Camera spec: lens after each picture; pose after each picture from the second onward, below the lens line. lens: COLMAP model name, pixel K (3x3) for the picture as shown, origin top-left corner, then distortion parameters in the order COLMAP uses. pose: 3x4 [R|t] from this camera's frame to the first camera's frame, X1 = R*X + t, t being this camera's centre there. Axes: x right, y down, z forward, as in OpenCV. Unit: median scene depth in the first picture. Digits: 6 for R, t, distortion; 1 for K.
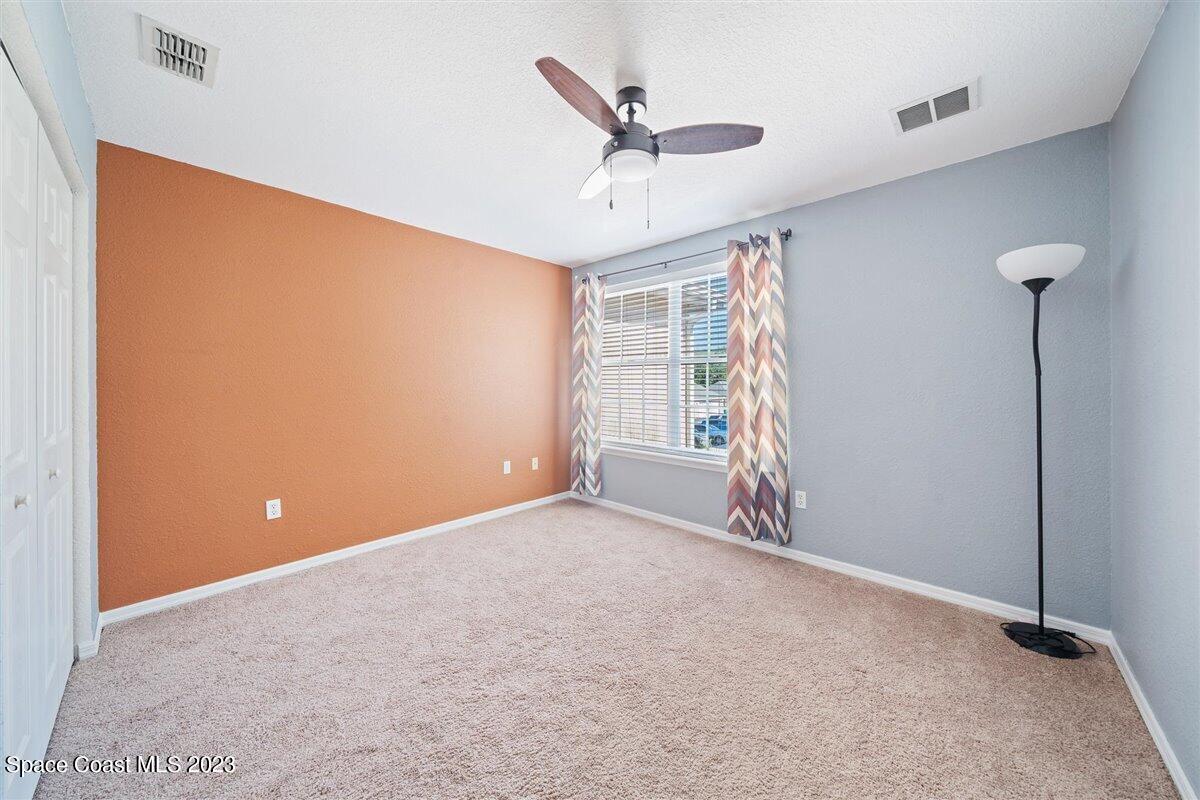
lens RADIAL K [[425.3, 0, 599.4], [0, 425.3, 377.5], [0, 0, 1]] dist [0.000939, 0.000079]
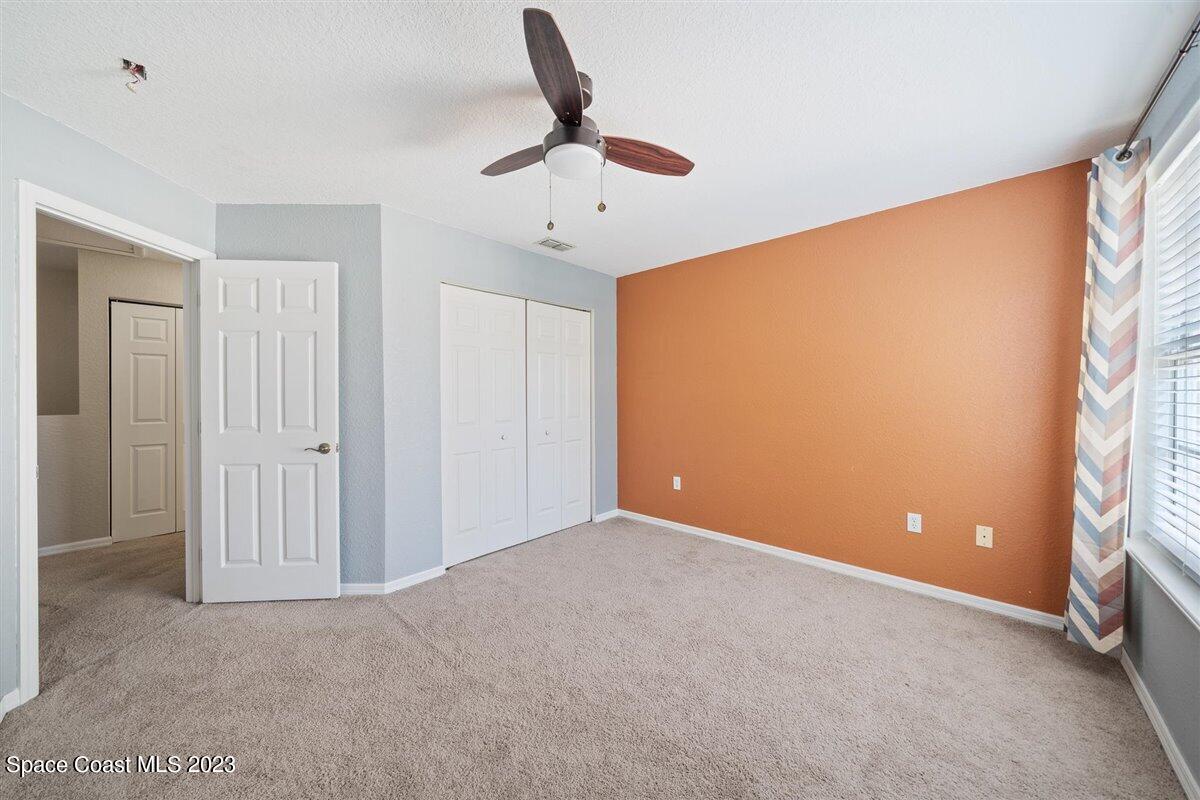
lens RADIAL K [[429.9, 0, 600.0], [0, 429.9, 395.8], [0, 0, 1]] dist [-0.002648, -0.000132]
pose [[-0.004067, 0.005201, -0.999978, 0.442201], [0.005250, 0.999973, 0.005179, 0.002763], [0.999978, -0.005229, -0.004094, 0.476832]]
